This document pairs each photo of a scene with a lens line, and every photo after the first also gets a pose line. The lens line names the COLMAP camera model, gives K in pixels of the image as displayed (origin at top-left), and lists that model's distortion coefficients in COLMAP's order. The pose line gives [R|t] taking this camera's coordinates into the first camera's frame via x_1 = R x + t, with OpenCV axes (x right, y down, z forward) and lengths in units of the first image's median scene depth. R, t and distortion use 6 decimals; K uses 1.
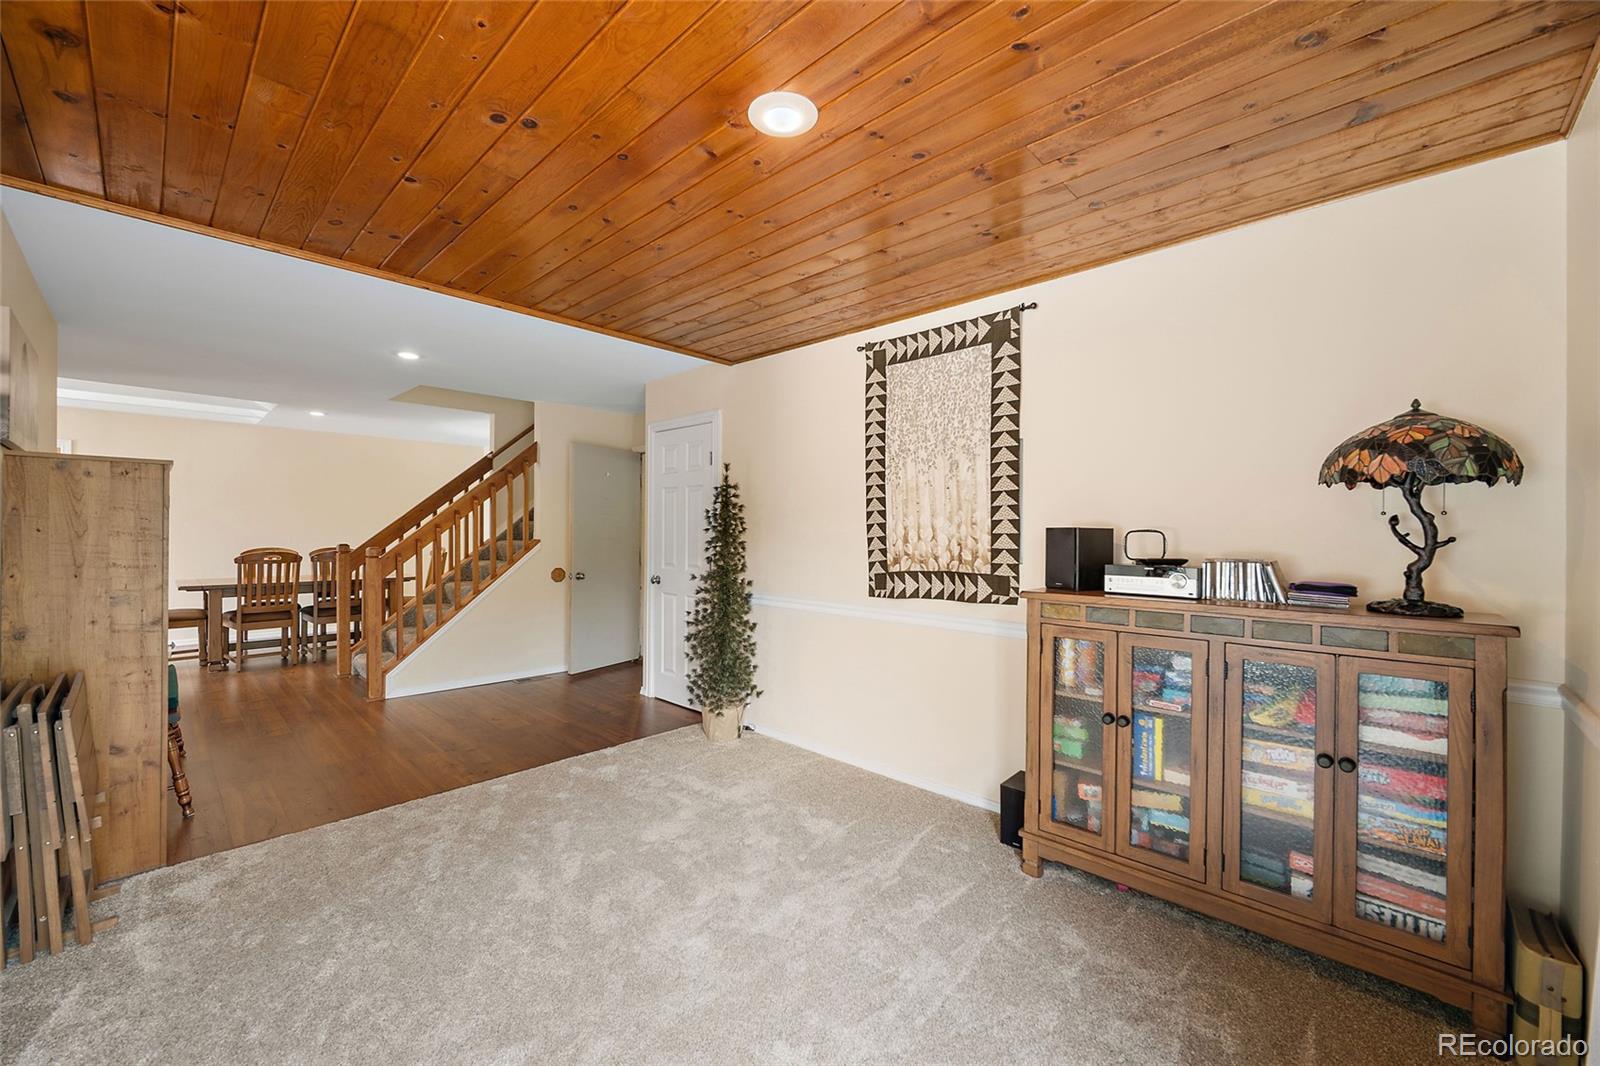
lens RADIAL K [[626.8, 0, 799.7], [0, 626.8, 533.7], [0, 0, 1]] dist [0.000910, 0.000059]
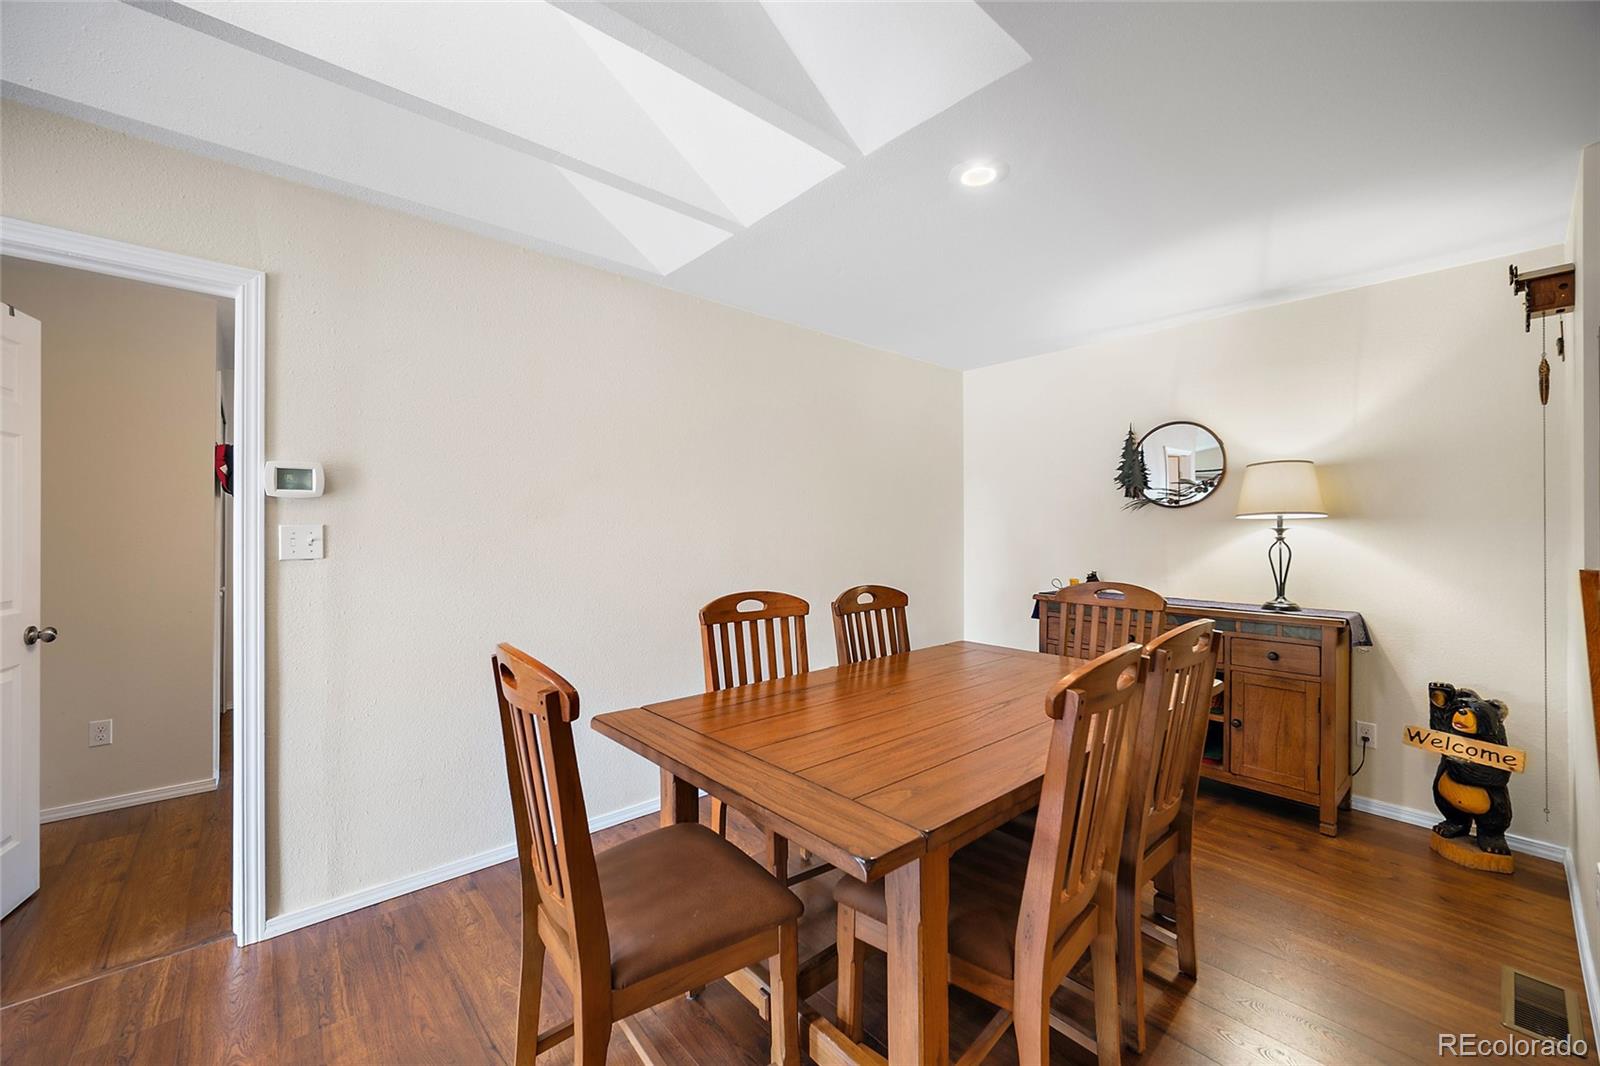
lens RADIAL K [[626.8, 0, 800.6], [0, 626.8, 530.5], [0, 0, 1]] dist [0.000910, 0.000059]
pose [[0.995788, -0.005662, -0.091515, -1.280594], [0.004876, 0.999949, -0.008812, -0.007655], [0.091560, 0.008328, 0.995765, 1.052184]]
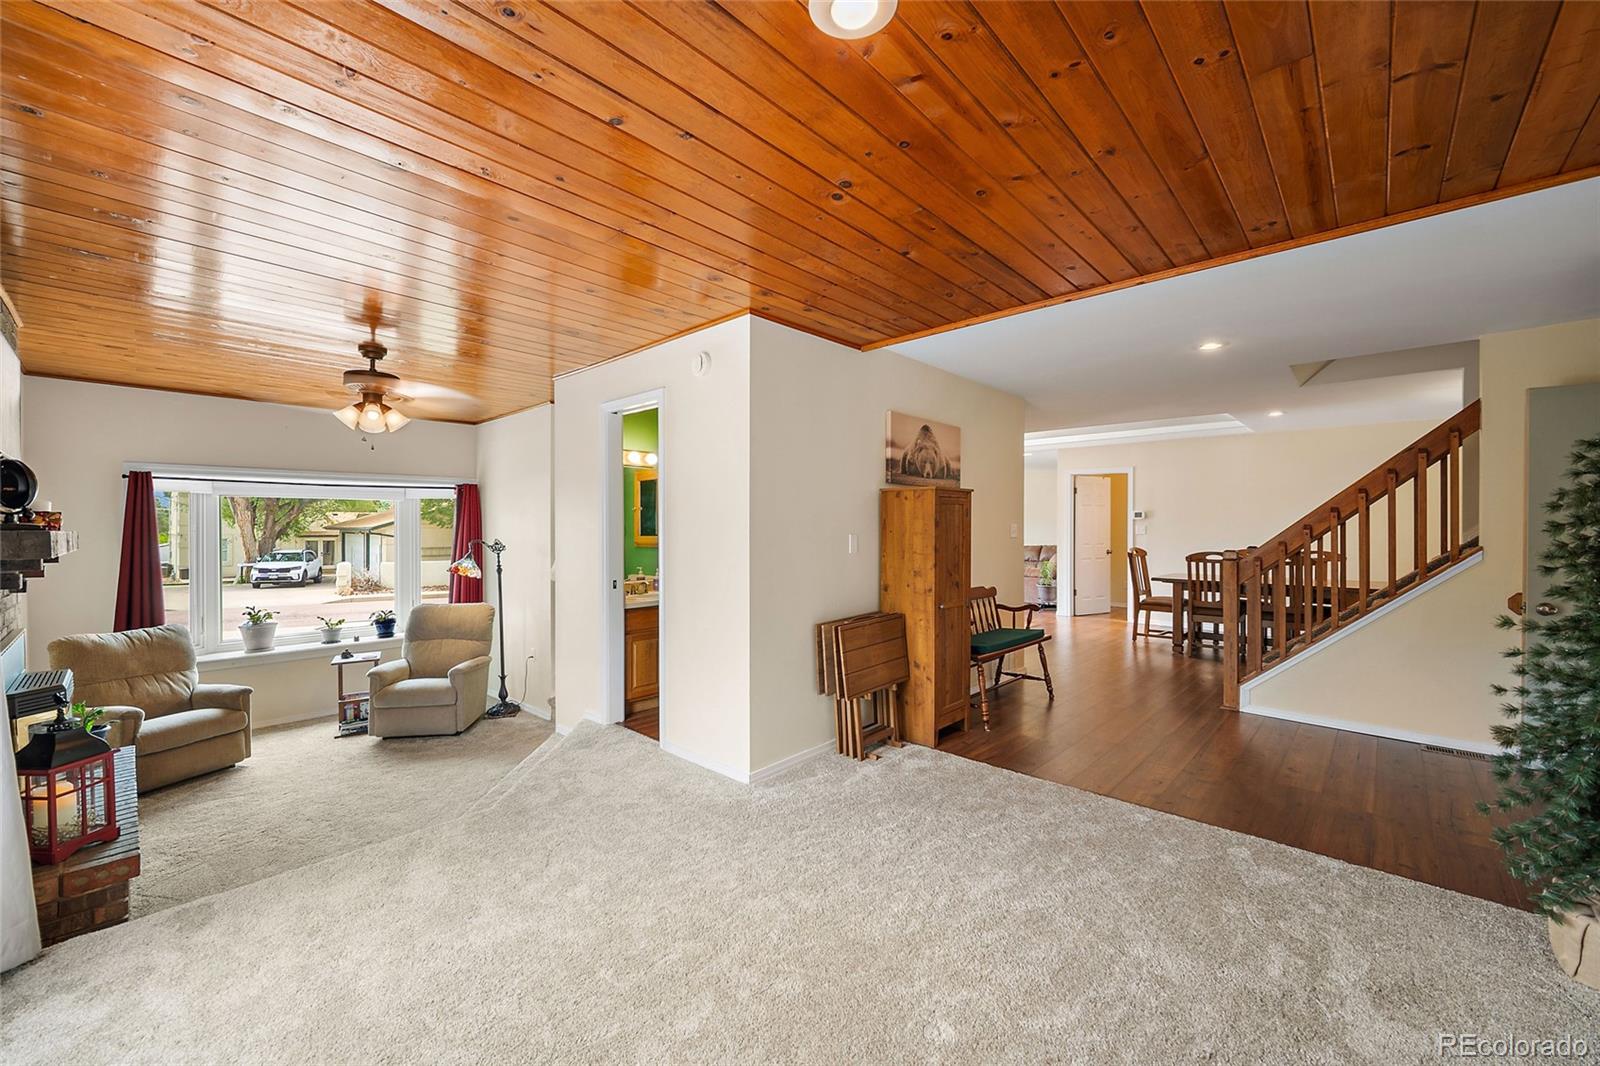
lens RADIAL K [[626.8, 0, 801.5], [0, 626.8, 530.8], [0, 0, 1]] dist [0.000910, 0.000059]
pose [[0.016312, -0.003159, -0.999862, 0.399263], [-0.006196, 0.999975, -0.003260, 0.000470], [0.999848, 0.006248, 0.016292, 0.485690]]
